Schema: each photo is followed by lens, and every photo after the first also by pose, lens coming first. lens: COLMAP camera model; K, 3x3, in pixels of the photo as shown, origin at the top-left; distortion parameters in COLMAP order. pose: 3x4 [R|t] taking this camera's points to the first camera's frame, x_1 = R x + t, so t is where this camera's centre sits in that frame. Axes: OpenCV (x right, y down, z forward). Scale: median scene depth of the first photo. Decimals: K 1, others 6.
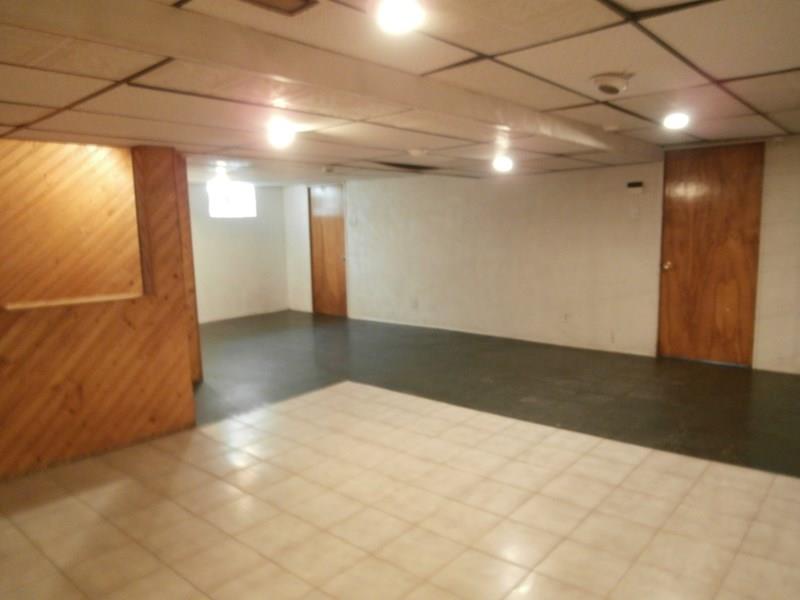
lens RADIAL K [[599.9, 0, 400.0], [0, 599.9, 300.0], [0, 0, 1]] dist [0.000342, 0.006526]
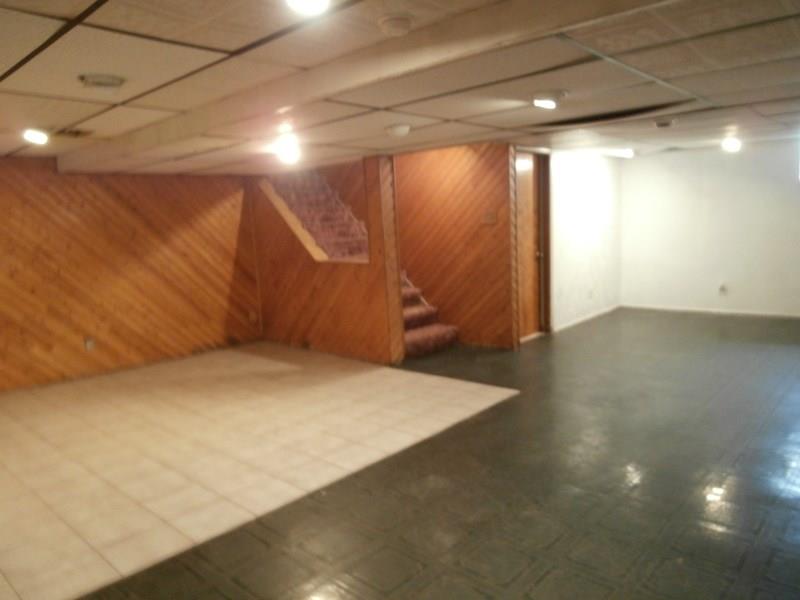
lens RADIAL K [[578.5, 0, 400.0], [0, 578.5, 300.0], [0, 0, 1]] dist [-0.001843, 0.001530]
pose [[-0.047182, 0.166652, -0.984886, 1.063314], [-0.075882, 0.982537, 0.169890, -0.181131], [0.996000, 0.082751, -0.033713, 1.253535]]
